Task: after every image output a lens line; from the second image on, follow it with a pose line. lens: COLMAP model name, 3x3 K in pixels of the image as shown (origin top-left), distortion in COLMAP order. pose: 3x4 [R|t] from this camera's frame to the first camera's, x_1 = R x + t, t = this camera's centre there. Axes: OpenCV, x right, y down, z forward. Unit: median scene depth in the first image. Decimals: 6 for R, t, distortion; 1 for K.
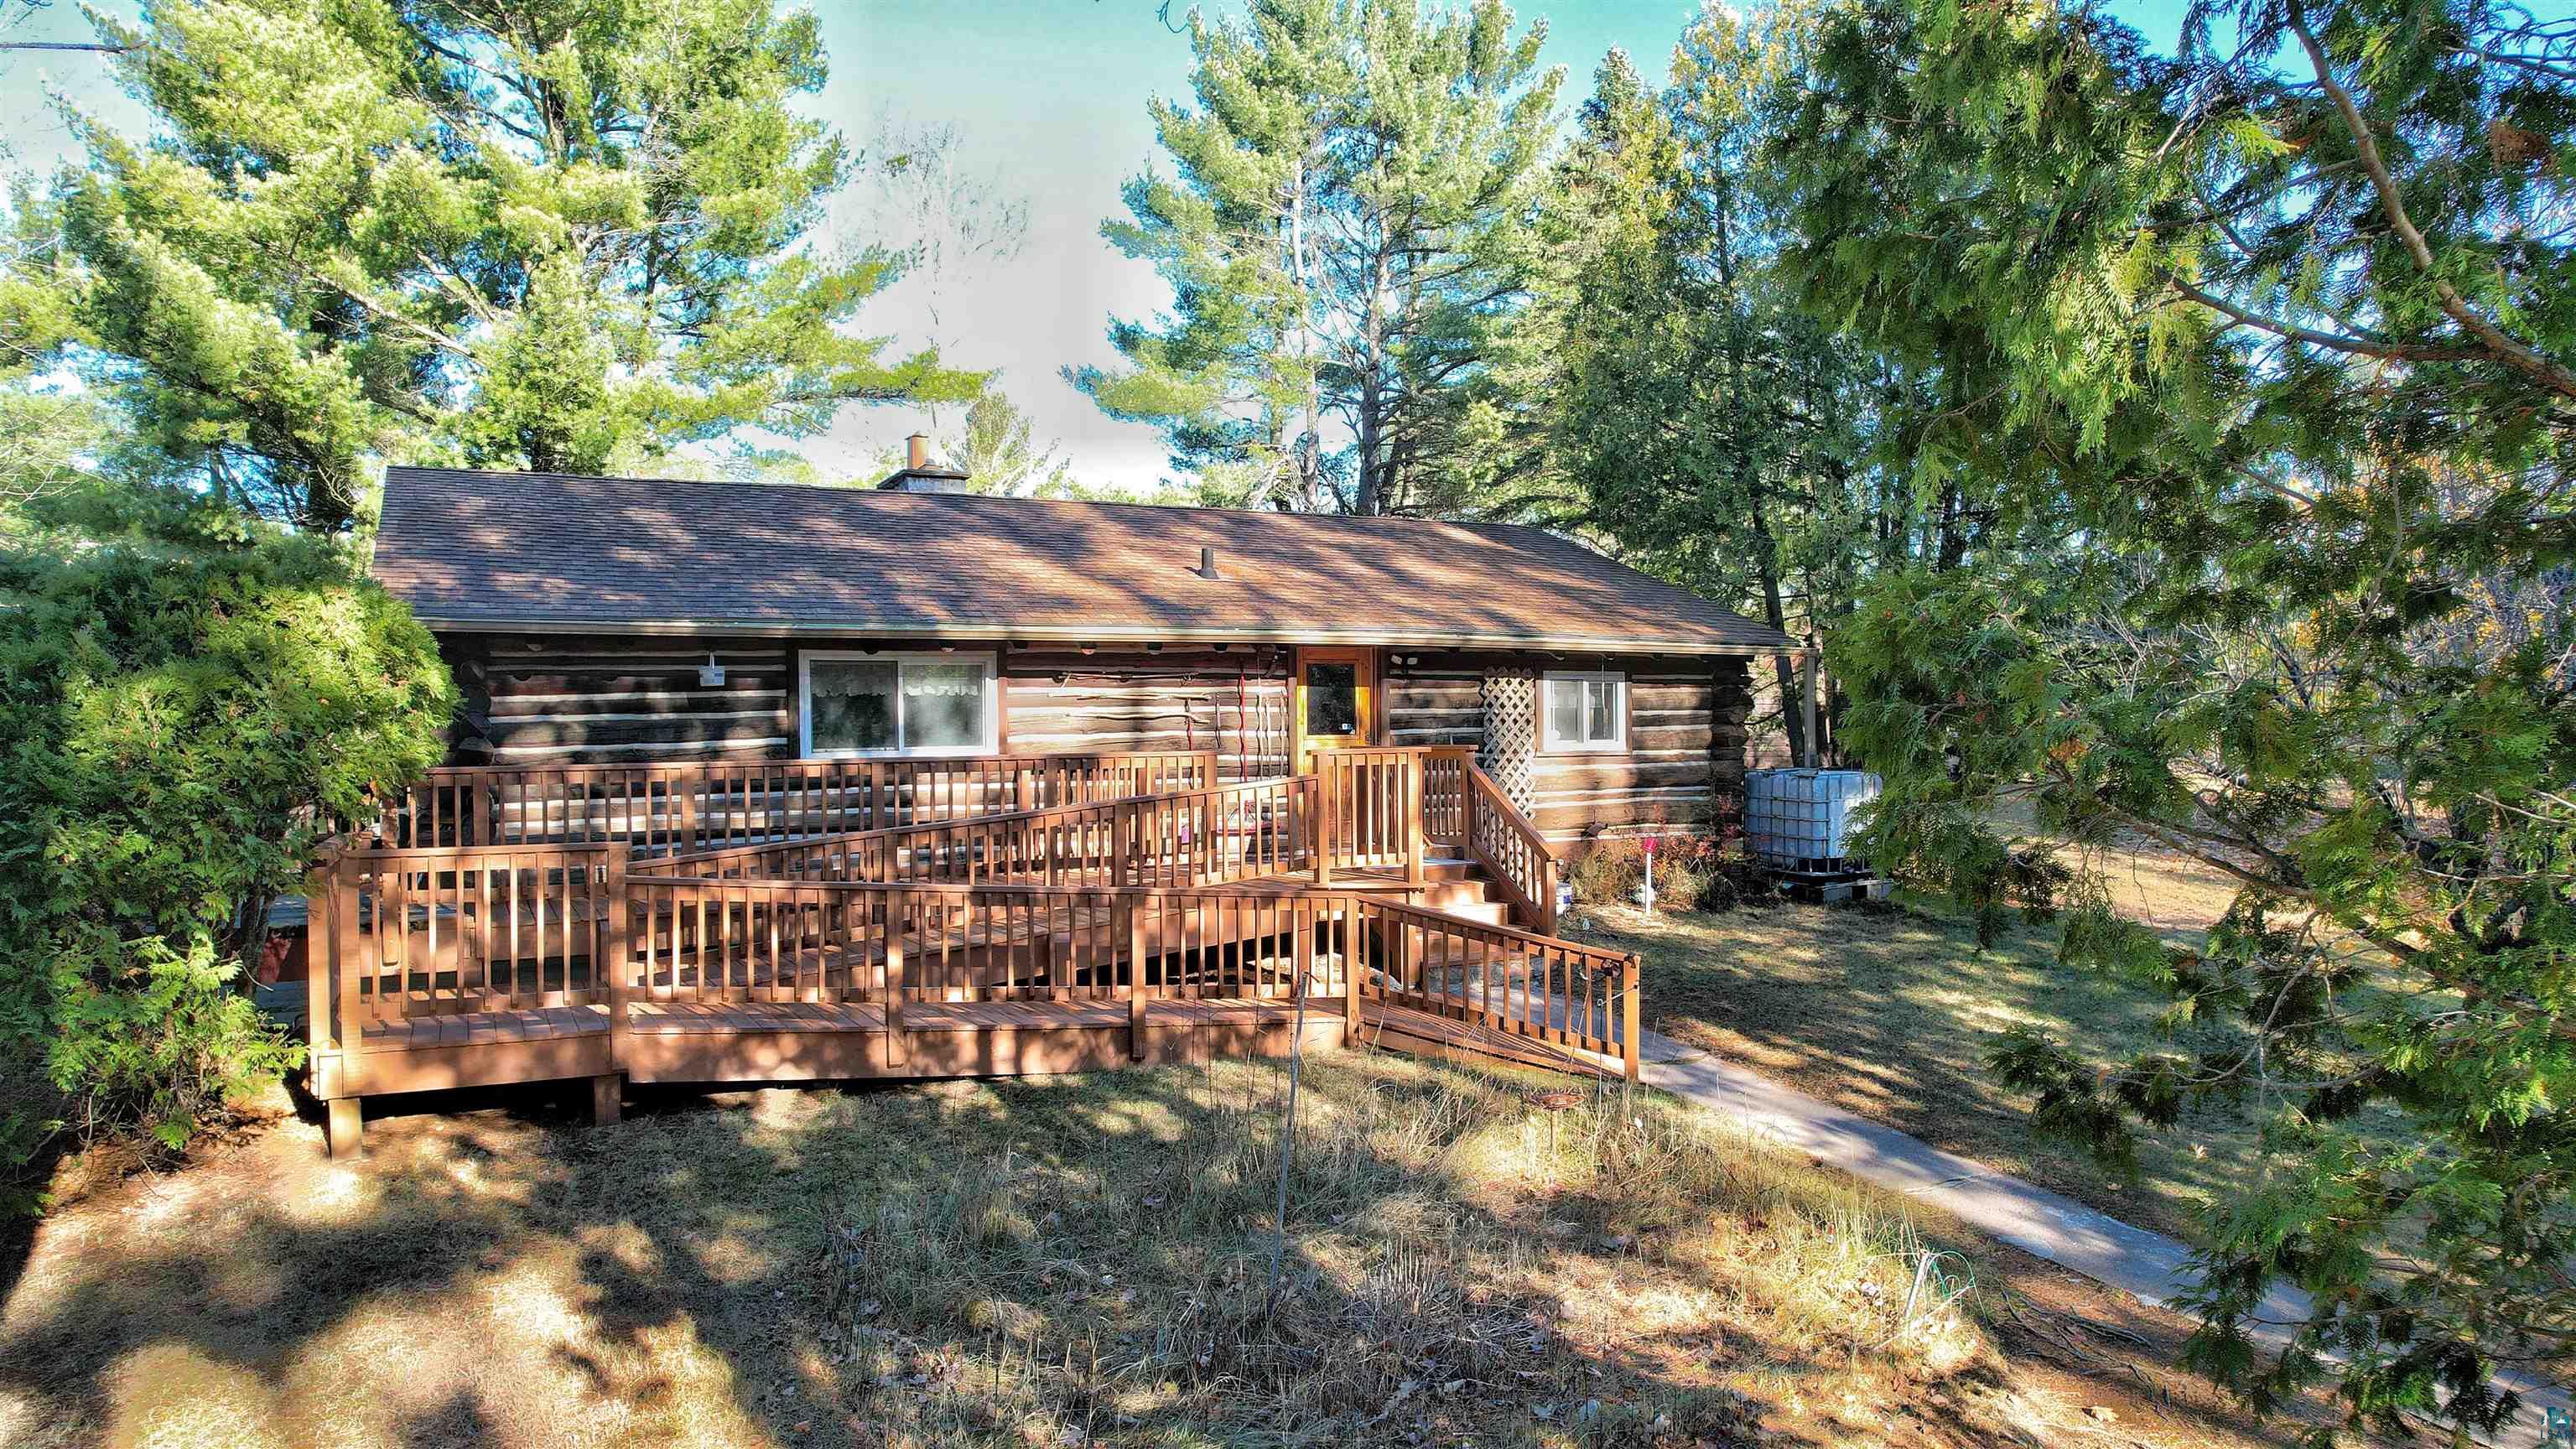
lens RADIAL K [[1601.7, 0, 1288.0], [0, 1601.7, 724.5], [0, 0, 1]] dist [-0.000501, 0.000228]
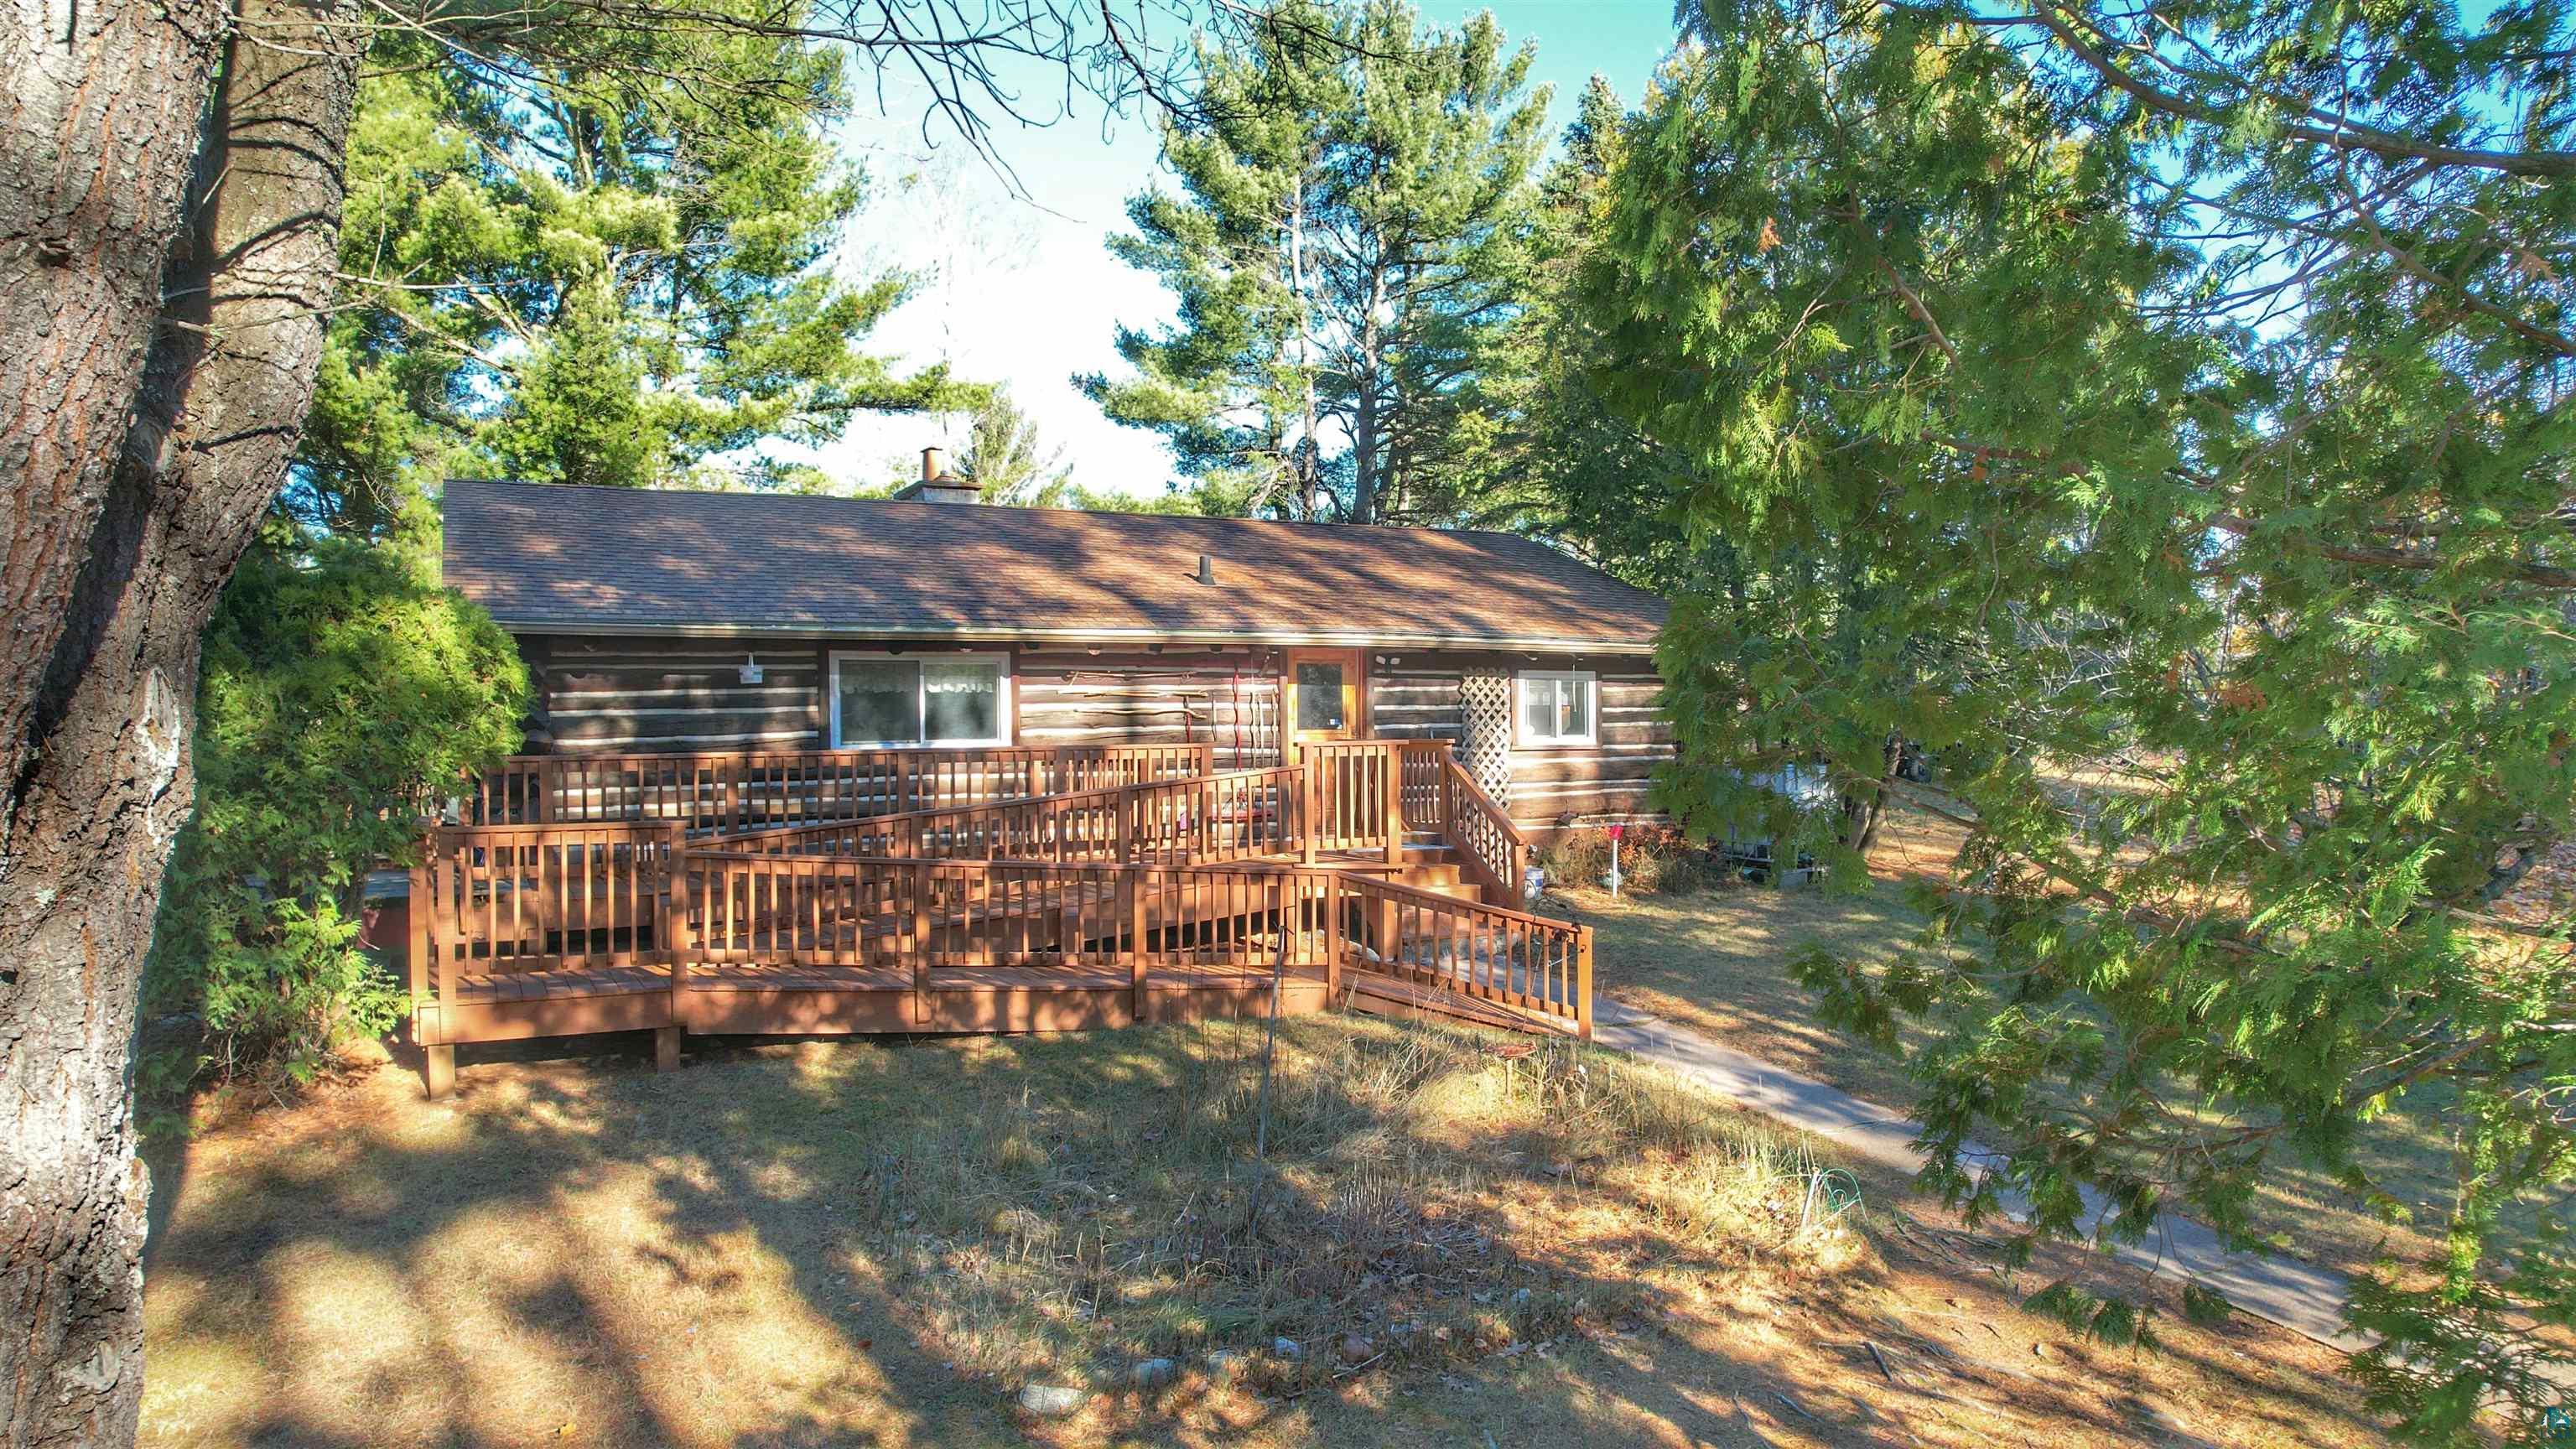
lens RADIAL K [[1786.4, 0, 1288.0], [0, 1786.4, 724.5], [0, 0, 1]] dist [-0.000026, -0.000405]
pose [[0.999925, 0.001266, -0.012202, 0.021274], [-0.001321, 0.999989, -0.004511, 0.008919], [0.012196, 0.004527, 0.999915, -0.209691]]
